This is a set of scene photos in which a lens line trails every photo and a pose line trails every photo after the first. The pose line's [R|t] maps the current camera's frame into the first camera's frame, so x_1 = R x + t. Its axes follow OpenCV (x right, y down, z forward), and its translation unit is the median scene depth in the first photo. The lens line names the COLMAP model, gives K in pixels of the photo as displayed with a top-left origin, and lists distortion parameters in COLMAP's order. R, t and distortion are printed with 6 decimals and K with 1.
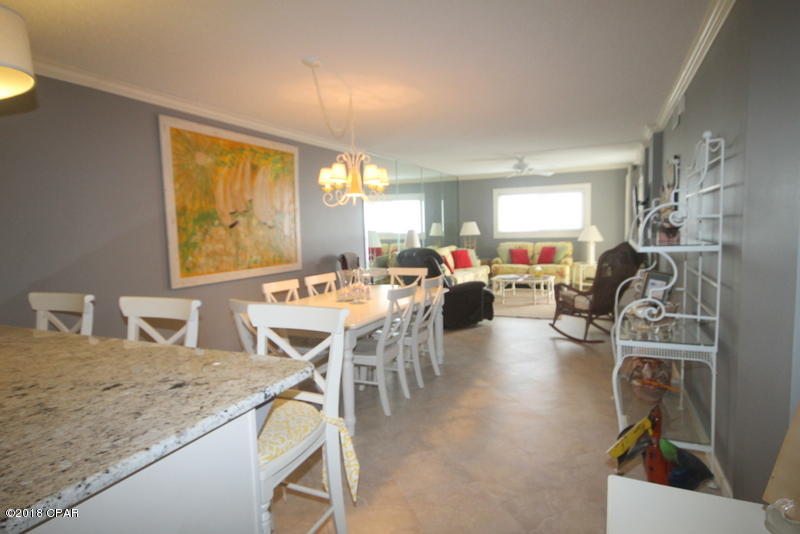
lens RADIAL K [[449.7, 0, 400.0], [0, 449.7, 267.0], [0, 0, 1]] dist [0.034532, 0.000713]
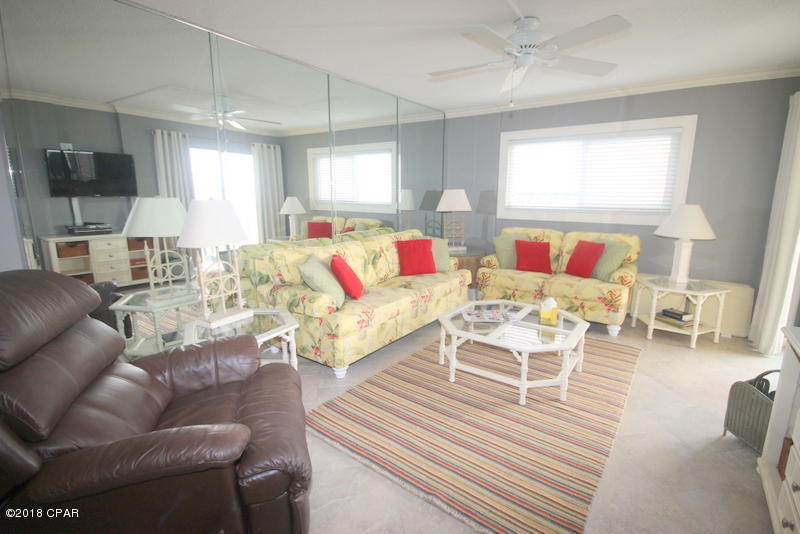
lens RADIAL K [[374.9, 0, 406.0], [0, 374.9, 267.4], [0, 0, 1]] dist [-0.000071, -0.000881]
pose [[0.983057, 0.068130, -0.170167, 0.196073], [-0.049624, 0.992611, 0.110732, -0.053200], [0.176454, -0.100411, 0.979174, 0.537130]]
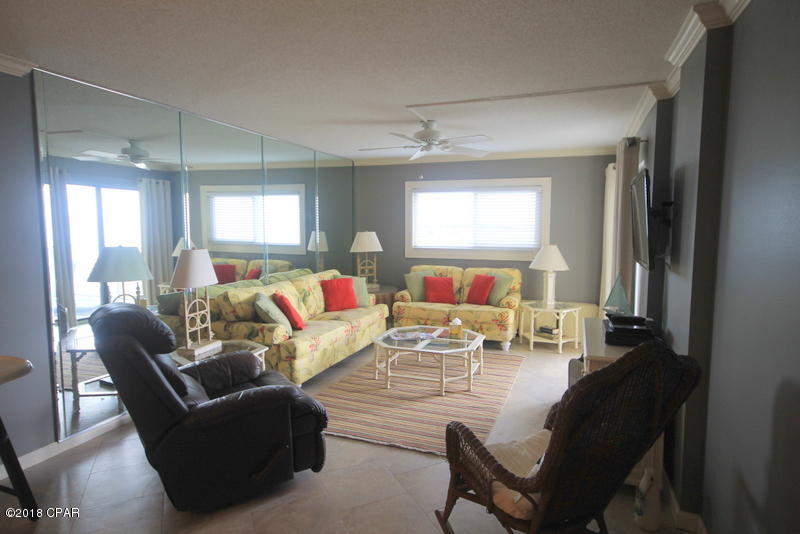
lens RADIAL K [[464.6, 0, 404.0], [0, 464.6, 266.5], [0, 0, 1]] dist [0.015943, 0.002700]
pose [[0.995523, 0.024712, 0.091234, 0.159511], [-0.024356, 0.999691, -0.005005, -0.051816], [-0.091330, 0.002761, 0.995817, 0.368123]]
